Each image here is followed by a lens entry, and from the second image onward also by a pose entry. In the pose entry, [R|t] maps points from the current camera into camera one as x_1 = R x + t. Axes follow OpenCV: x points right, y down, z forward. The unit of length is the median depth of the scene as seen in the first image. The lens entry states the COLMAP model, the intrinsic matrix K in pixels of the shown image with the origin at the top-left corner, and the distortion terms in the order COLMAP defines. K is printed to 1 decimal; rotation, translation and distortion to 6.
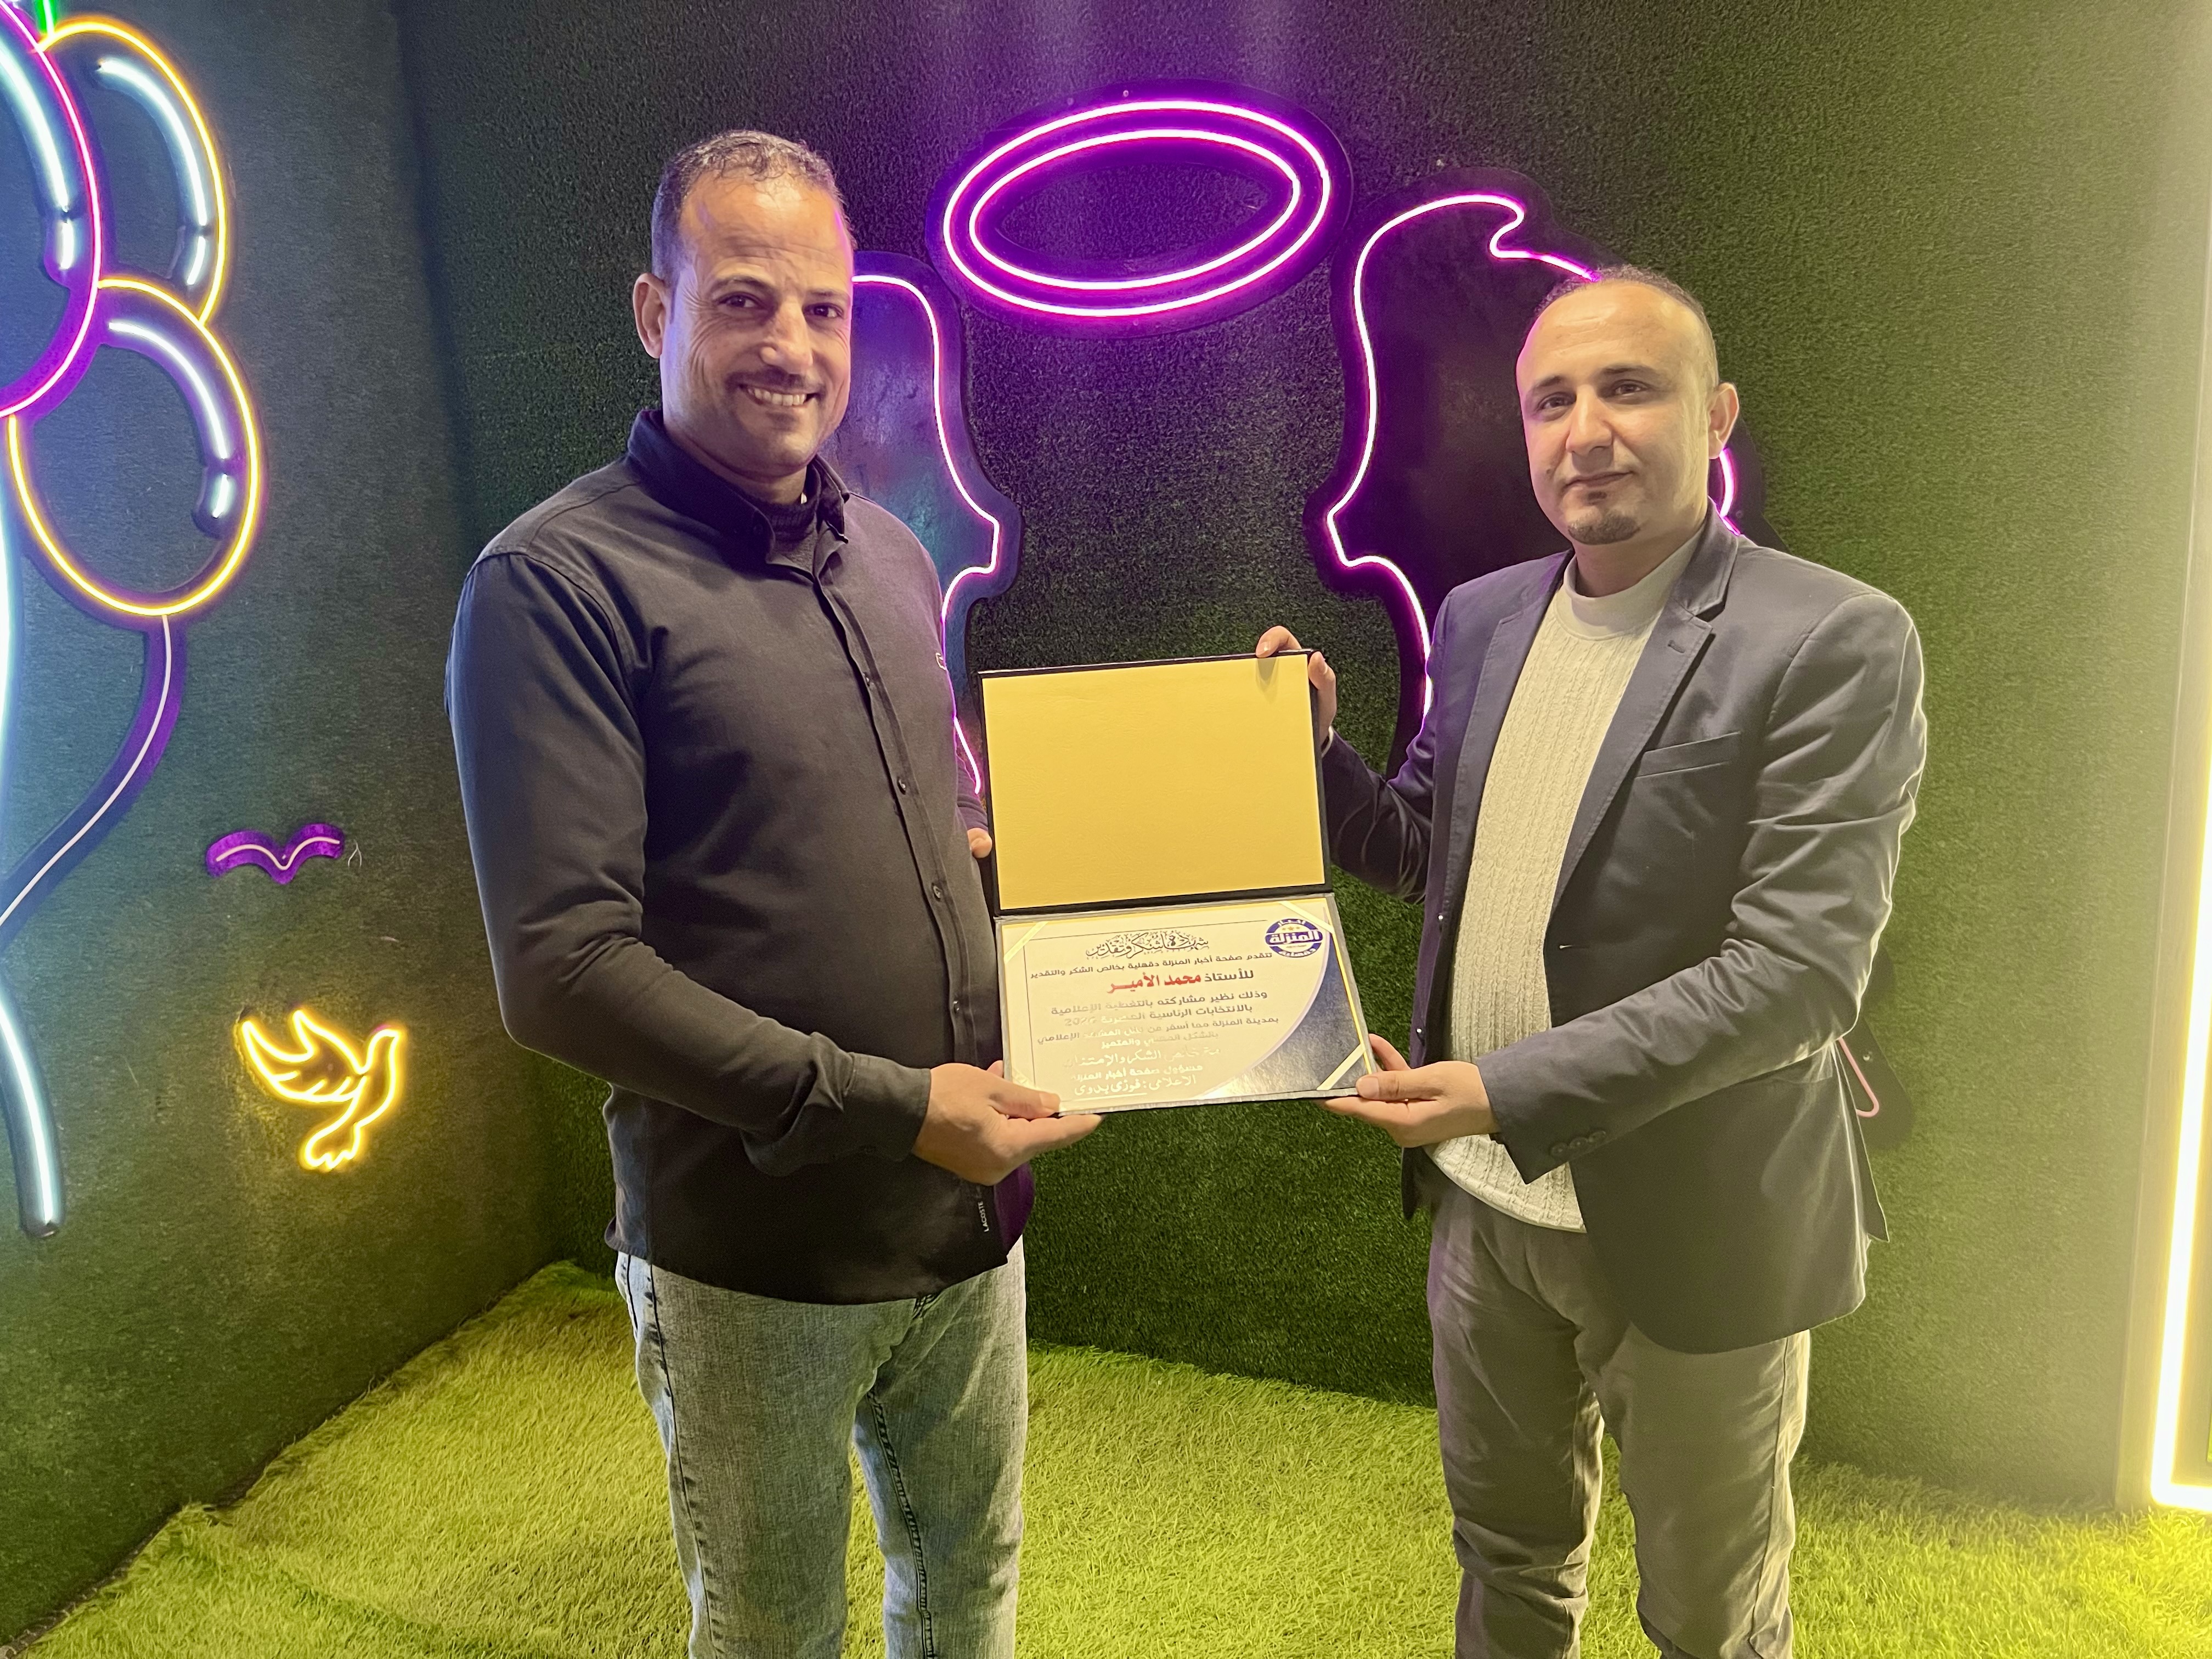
lens RADIAL K [[1691.1, 0, 1093.9], [0, 1691.1, 850.0], [0, 0, 1]] dist [0.066772, -0.065999]
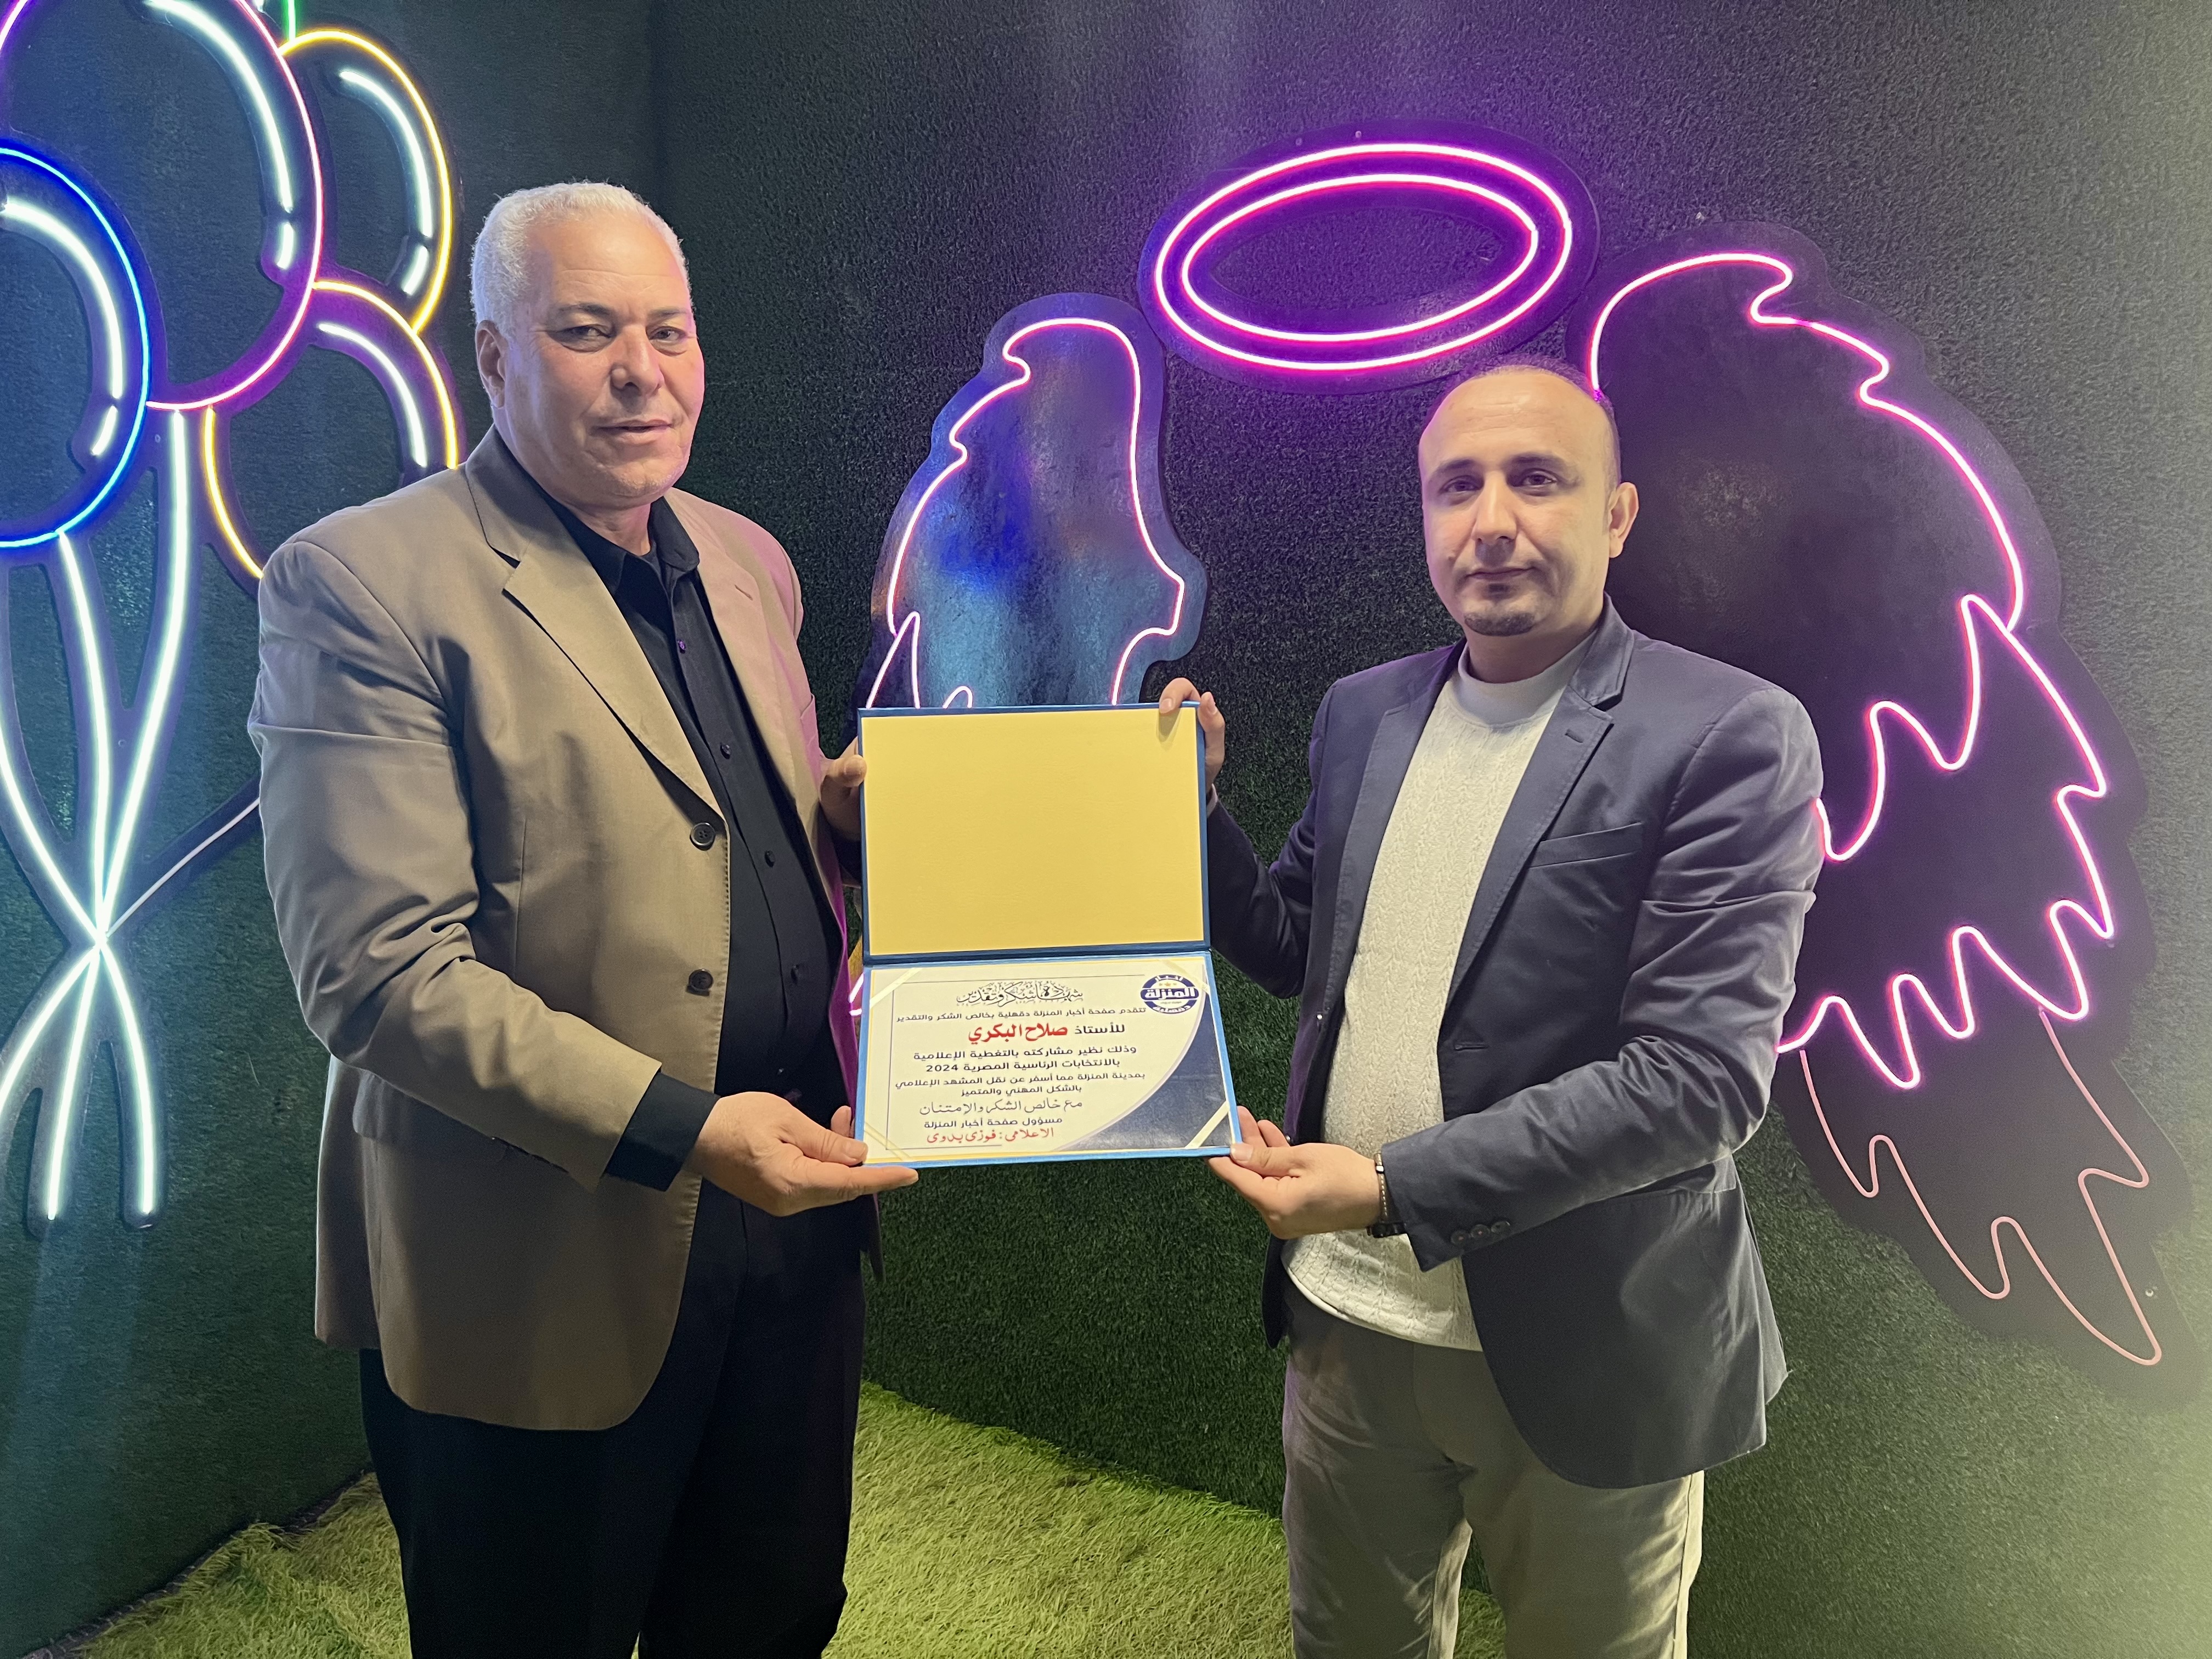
lens RADIAL K [[1691.1, 0, 1106.0], [0, 1691.1, 824.6], [0, 0, 1]] dist [0.066772, -0.065999]
pose [[0.984308, 0.091911, -0.150630, 0.056745], [-0.100522, 0.993649, -0.050569, -0.010144], [0.145026, 0.064917, 0.987296, 0.088840]]
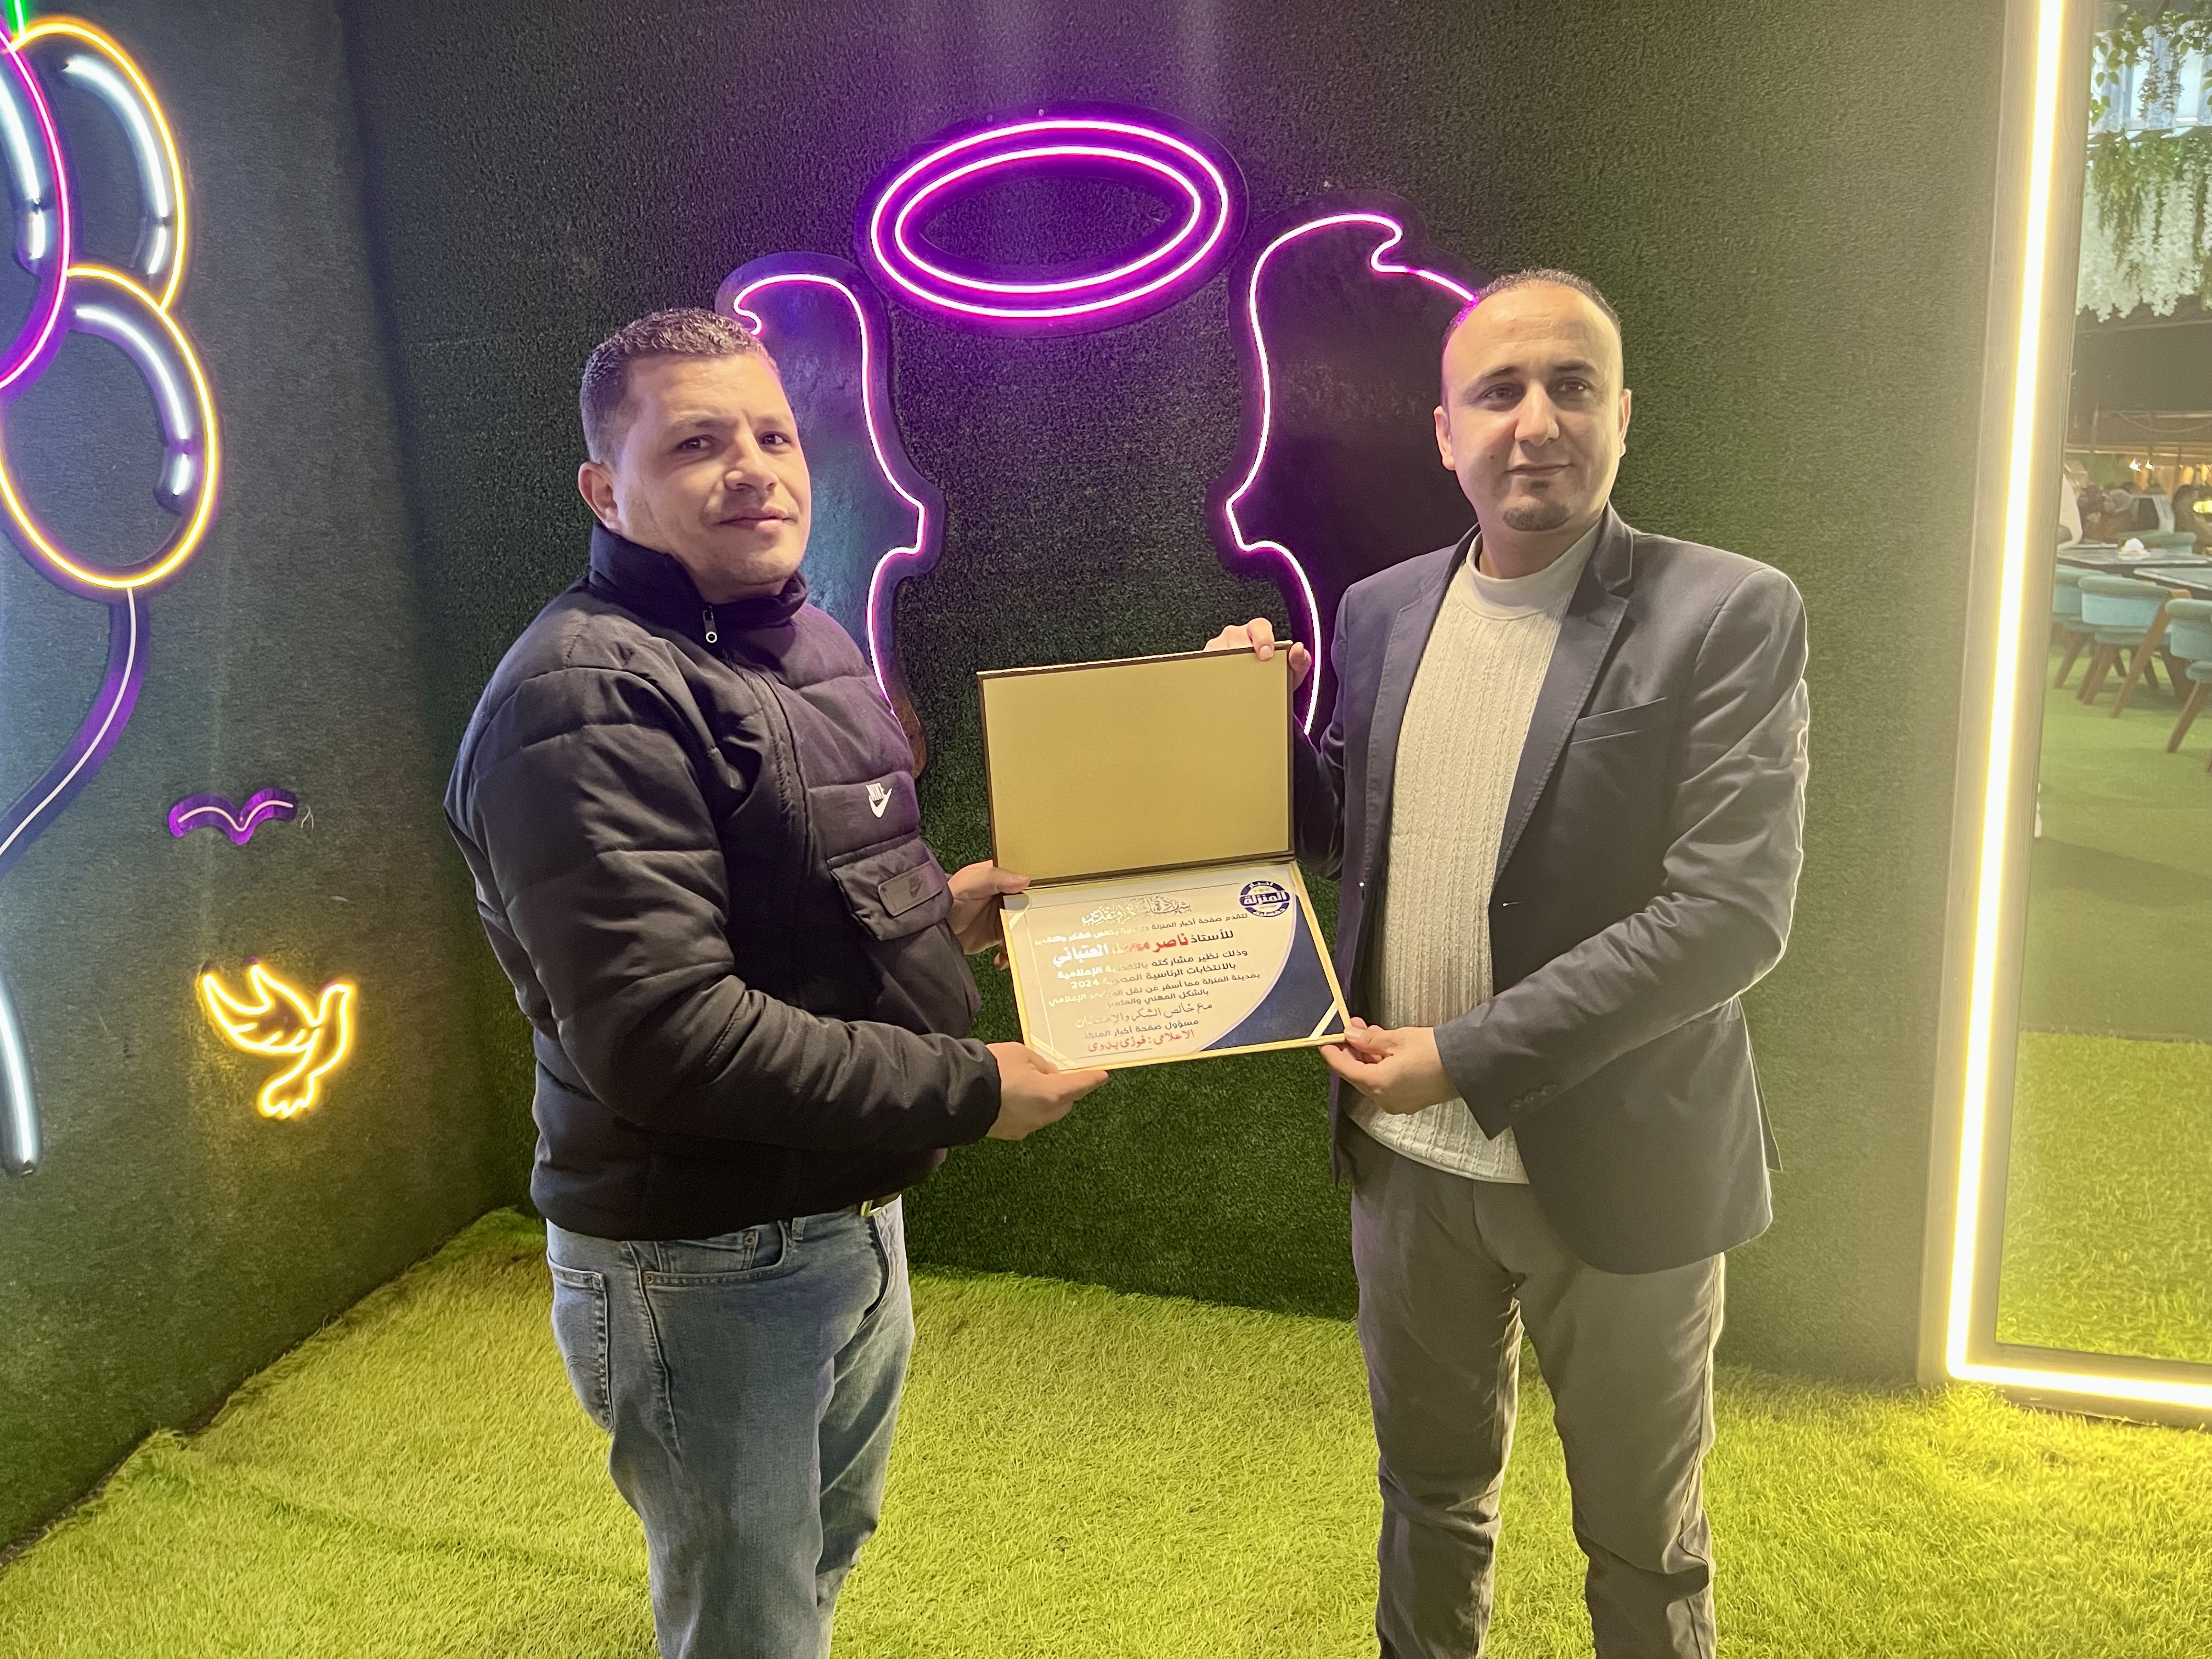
lens RADIAL K [[1691.1, 0, 1096.6], [0, 1691.1, 850.6], [0, 0, 1]] dist [0.066772, -0.065999]
pose [[0.998140, -0.003693, 0.060849, -0.013725], [0.003132, 0.999952, 0.009299, 0.016563], [-0.060881, -0.009091, 0.998104, -0.089148]]
